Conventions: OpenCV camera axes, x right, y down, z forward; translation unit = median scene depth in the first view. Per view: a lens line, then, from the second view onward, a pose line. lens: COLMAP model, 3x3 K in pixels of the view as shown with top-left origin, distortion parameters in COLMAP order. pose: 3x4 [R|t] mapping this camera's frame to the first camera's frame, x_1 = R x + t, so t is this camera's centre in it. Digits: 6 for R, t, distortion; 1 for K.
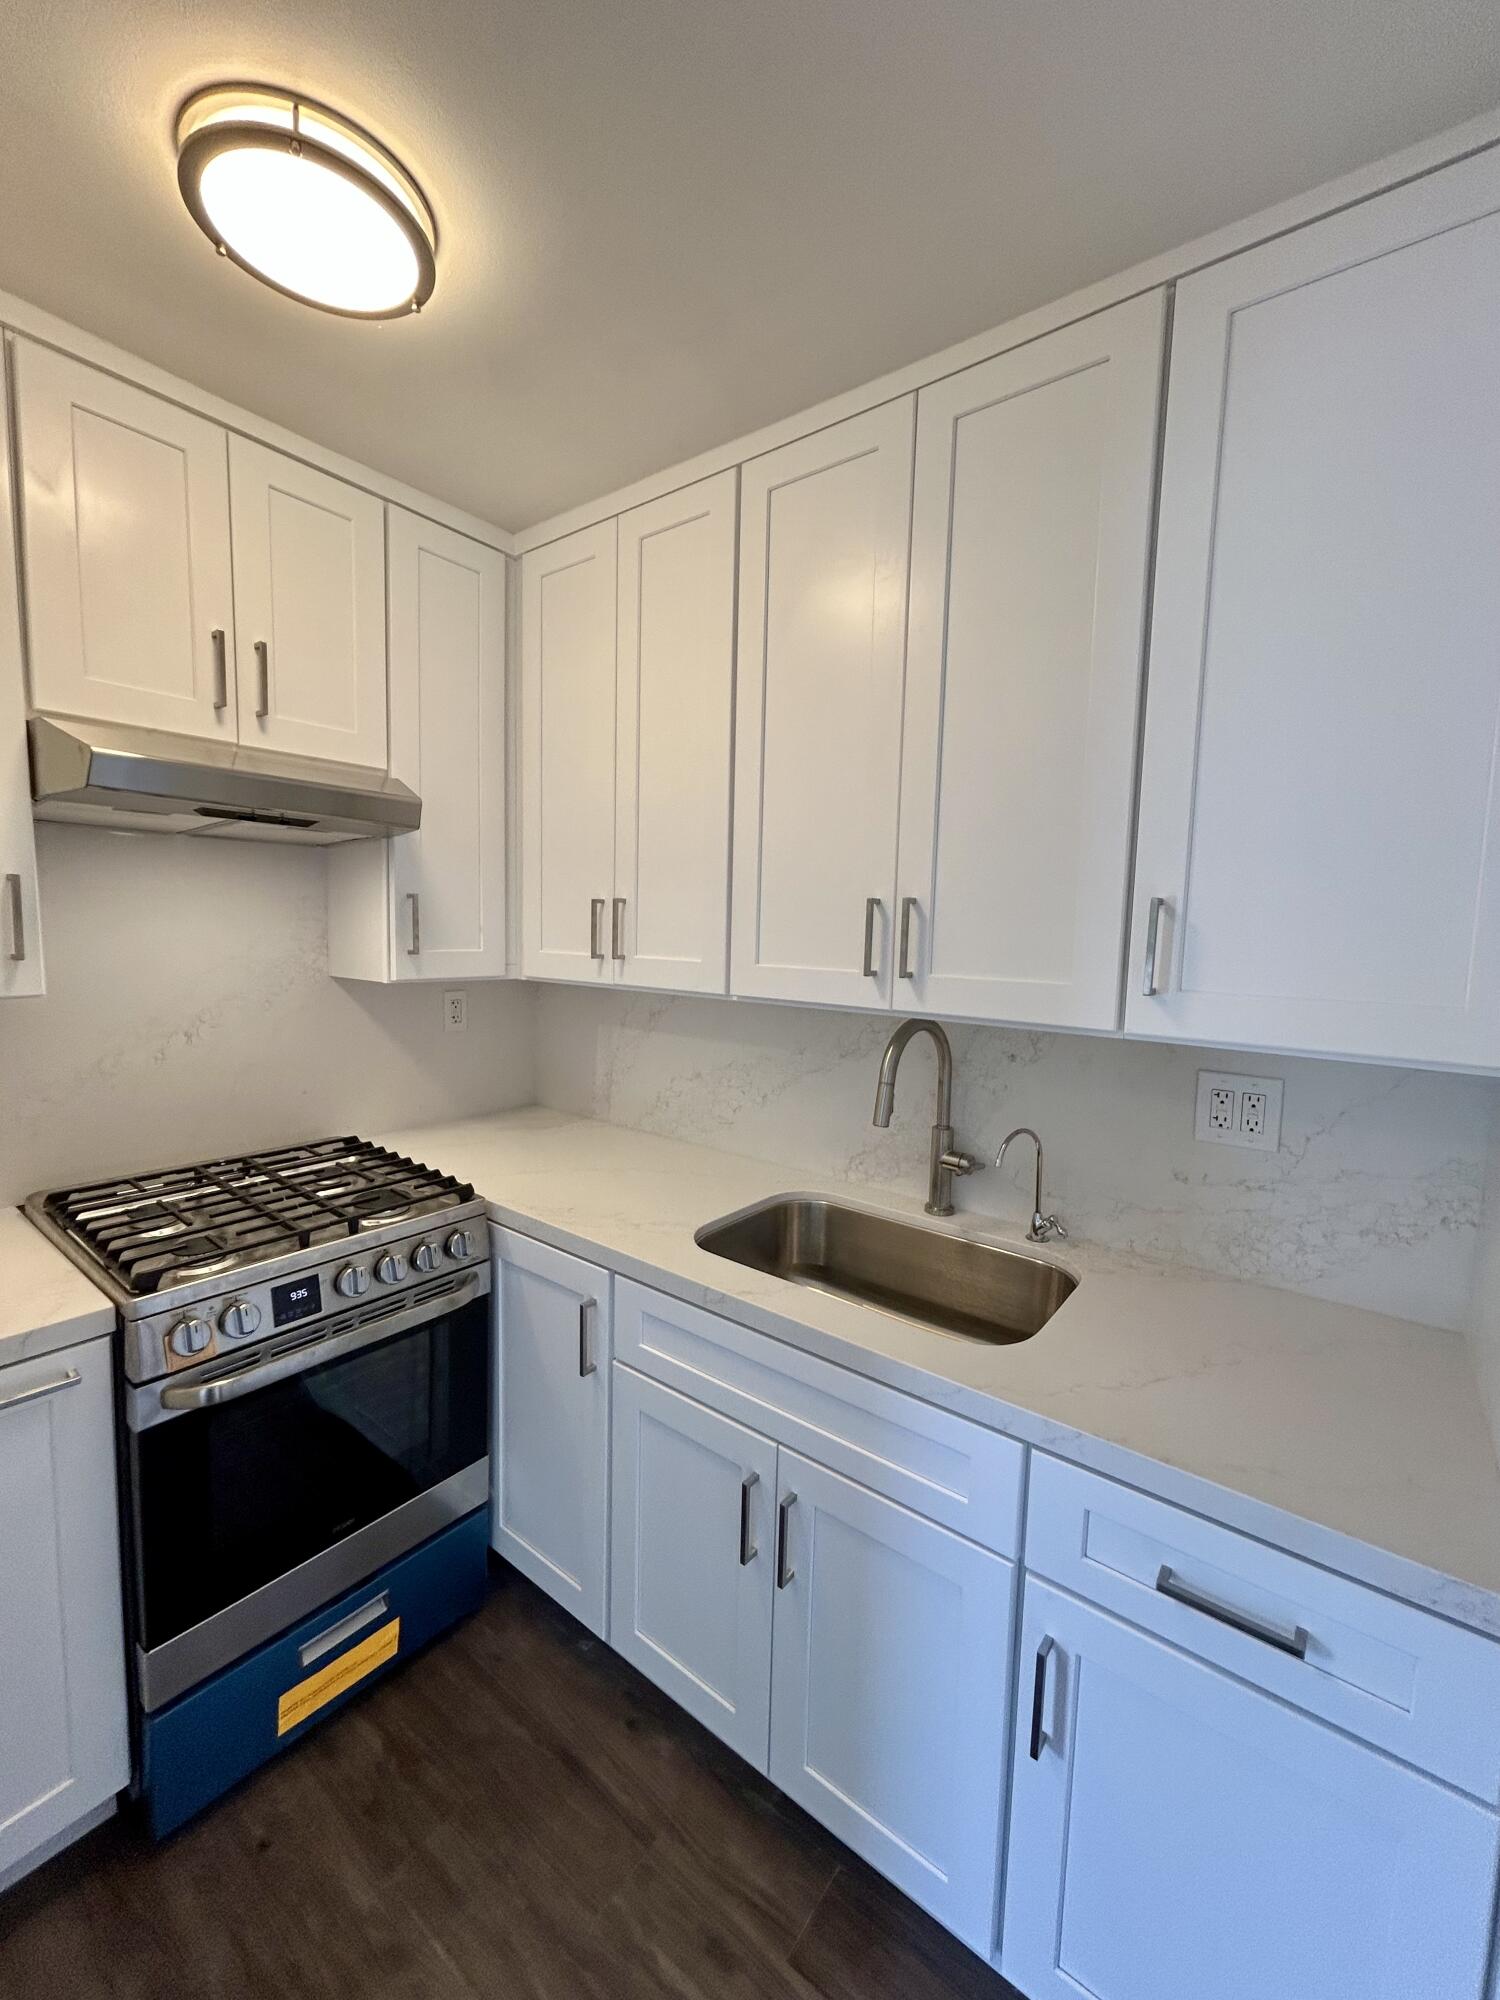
lens RADIAL K [[807.2, 0, 743.1], [0, 807.2, 995.0], [0, 0, 1]] dist [-0.004079, 0.000853]
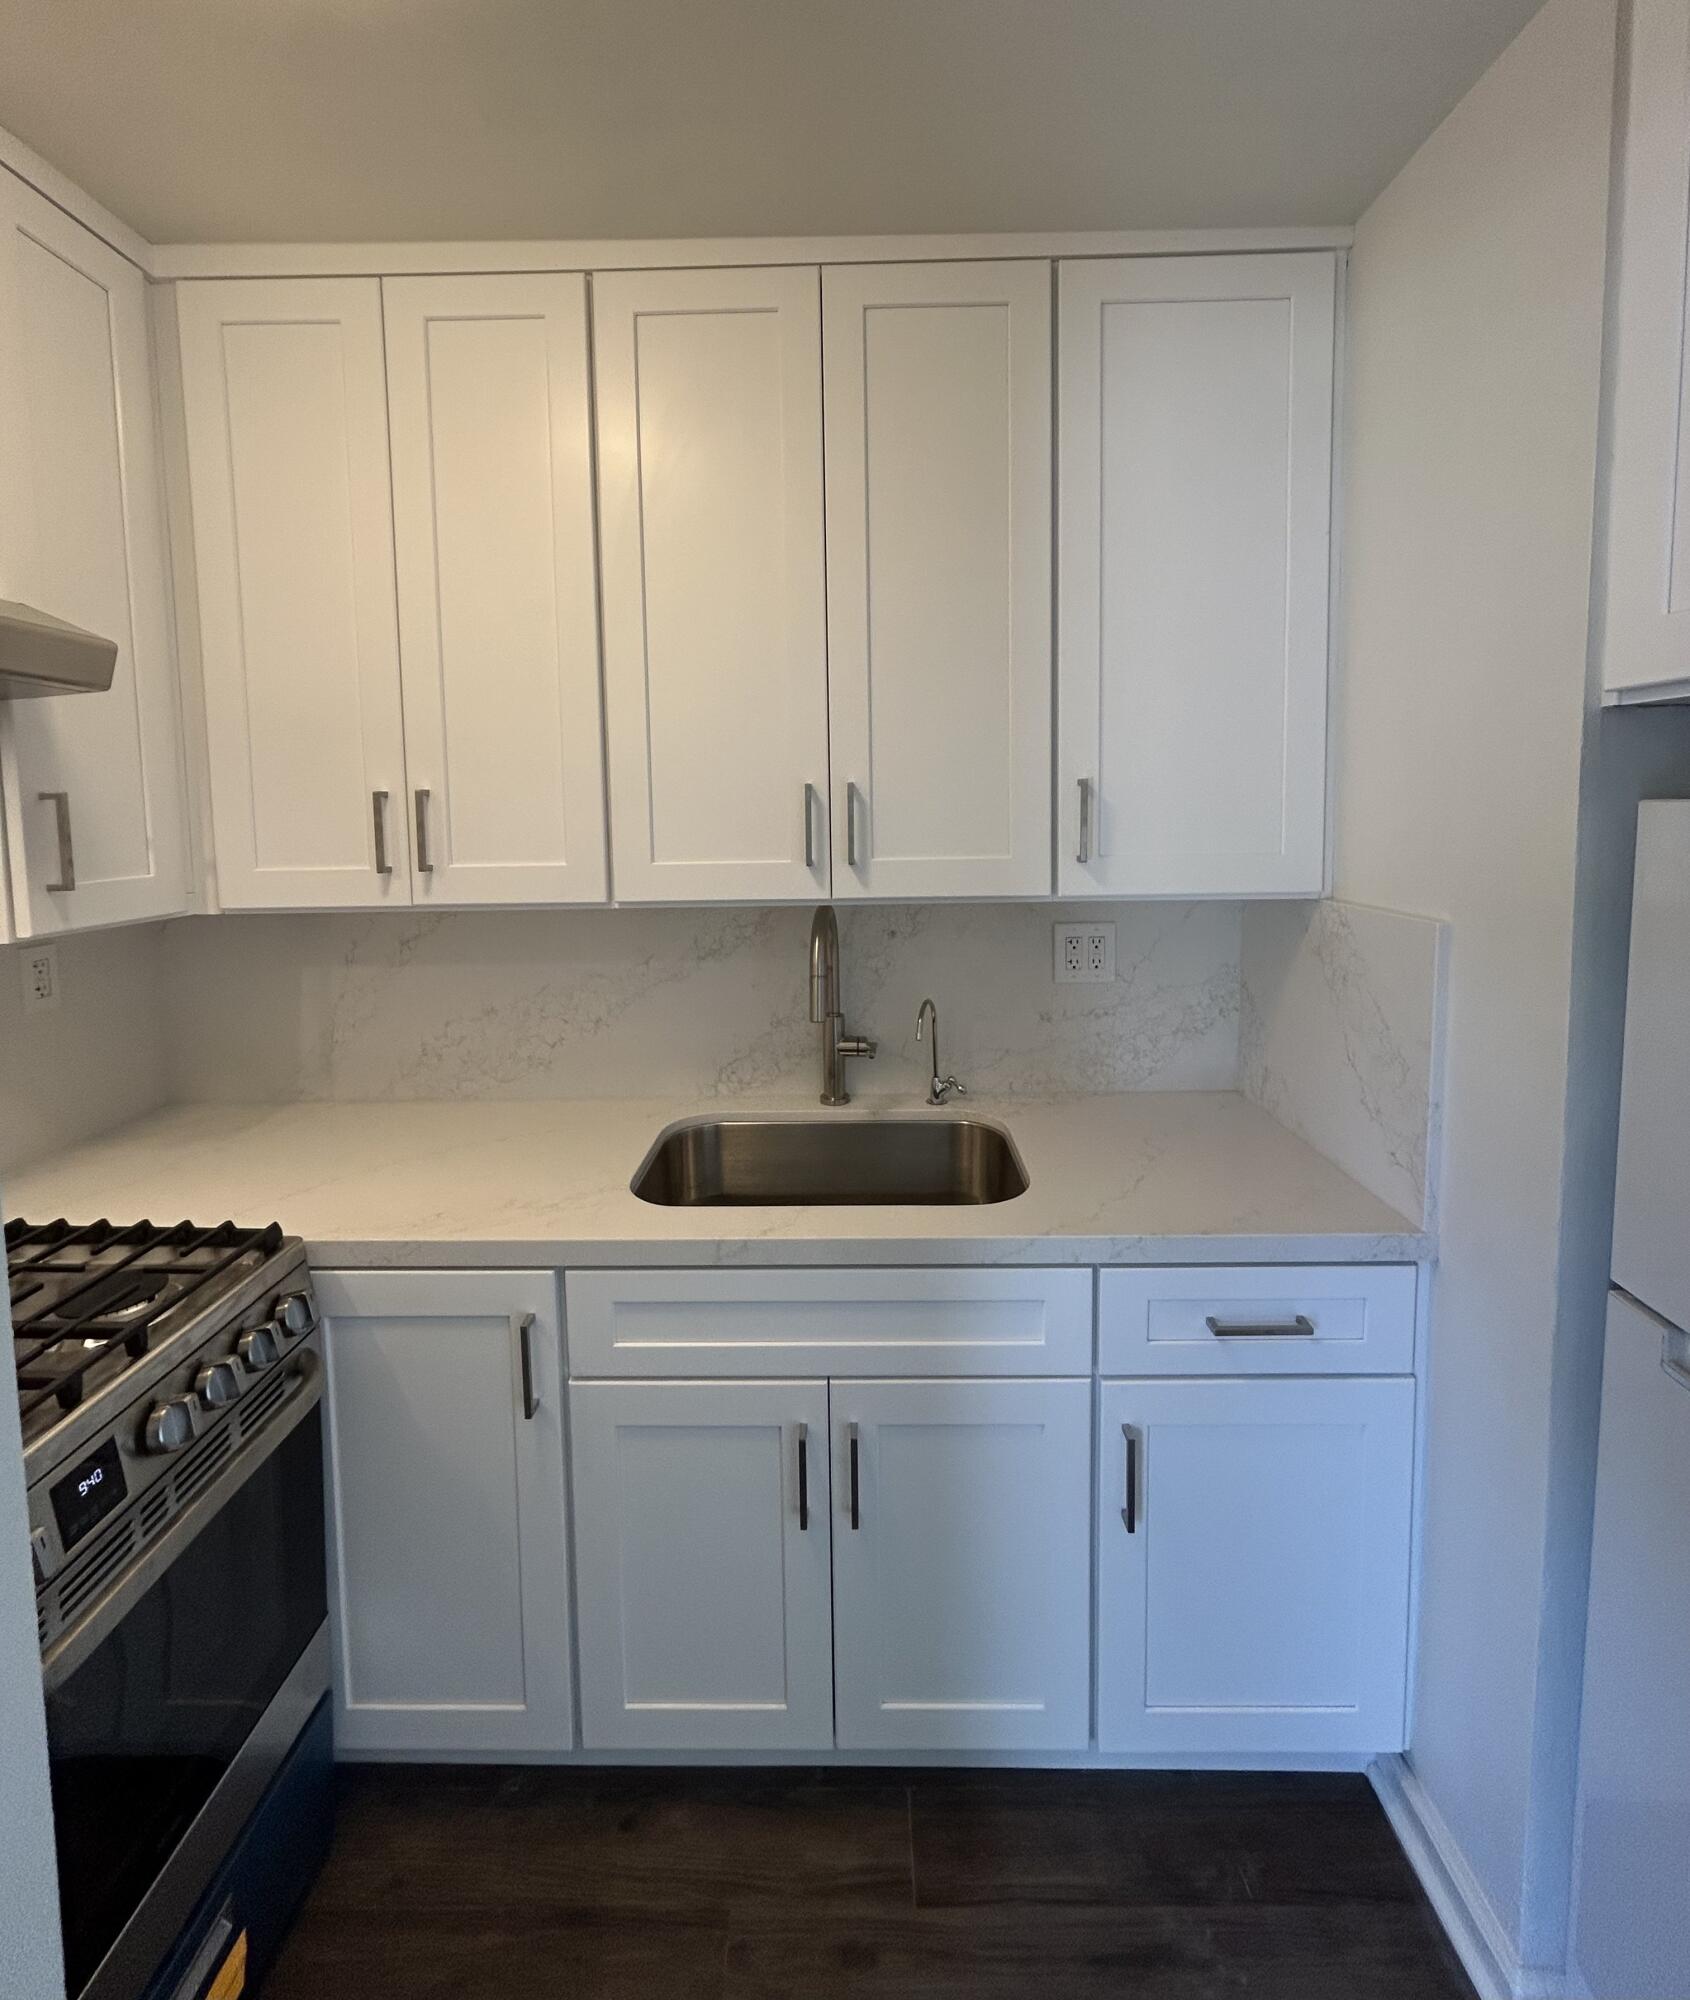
lens RADIAL K [[914.4, 0, 842.4], [0, 914.4, 868.7], [0, 0, 1]] dist [-0.000715, -0.000373]
pose [[0.795814, -0.080820, 0.600124, -0.431924], [0.088422, 0.995940, 0.016871, -0.032840], [-0.599051, 0.039638, 0.799729, 0.110274]]
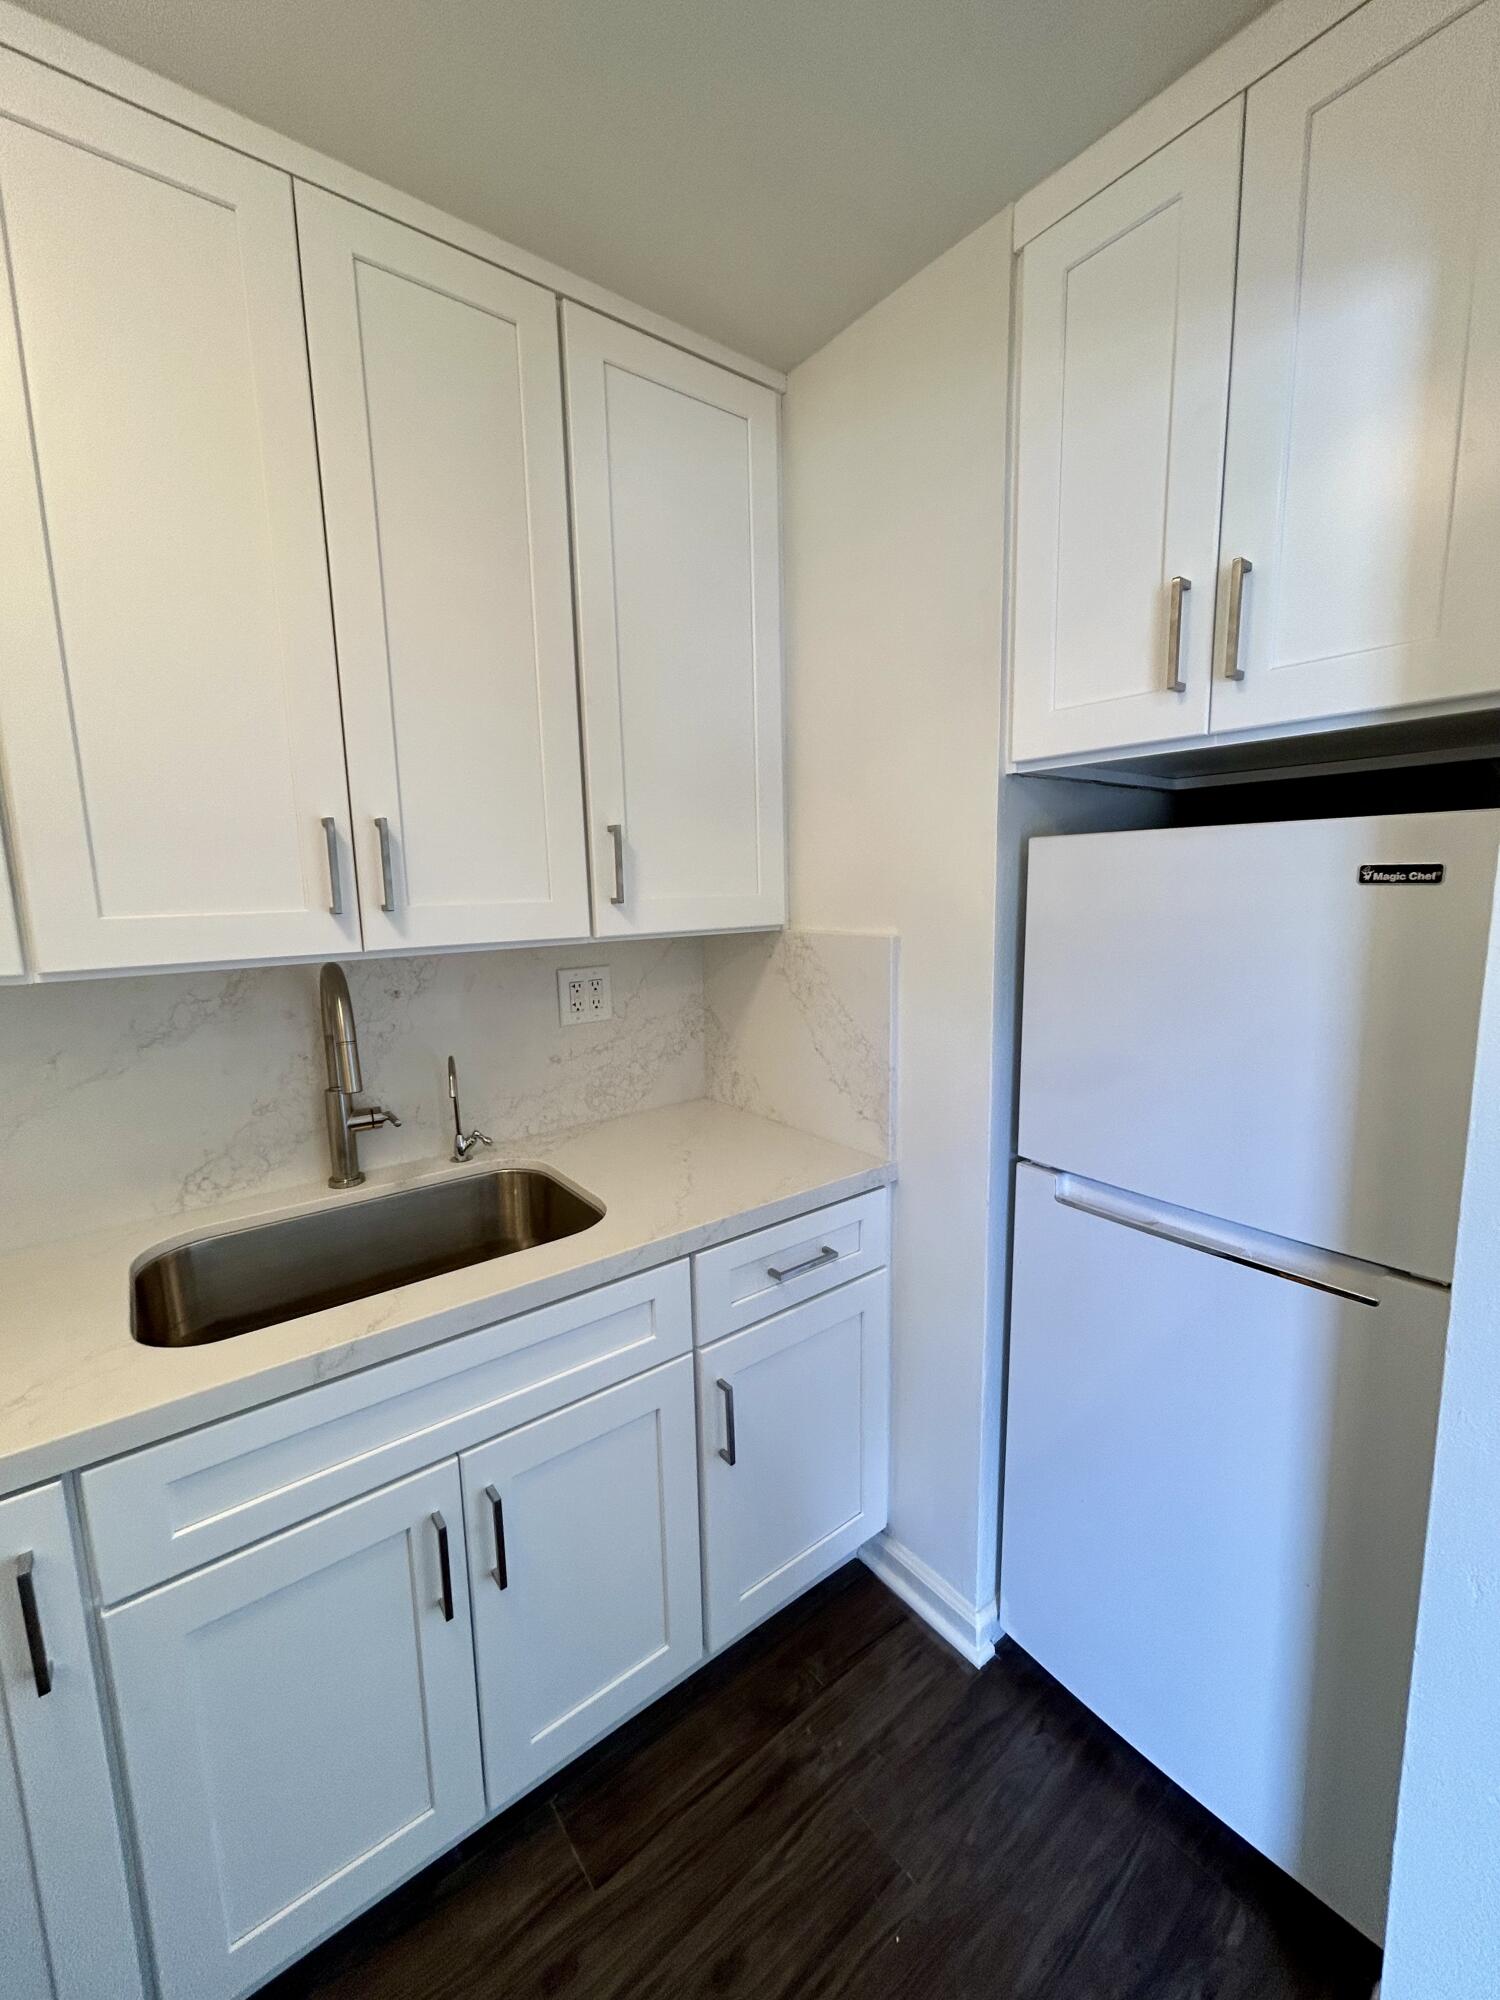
lens RADIAL K [[807.2, 0, 754.8], [0, 807.2, 1000.3], [0, 0, 1]] dist [-0.004079, 0.000853]
pose [[0.236890, -0.171254, 0.956324, -0.512480], [0.112063, 0.982588, 0.148199, -0.010514], [-0.965052, 0.072062, 0.251957, 0.366091]]
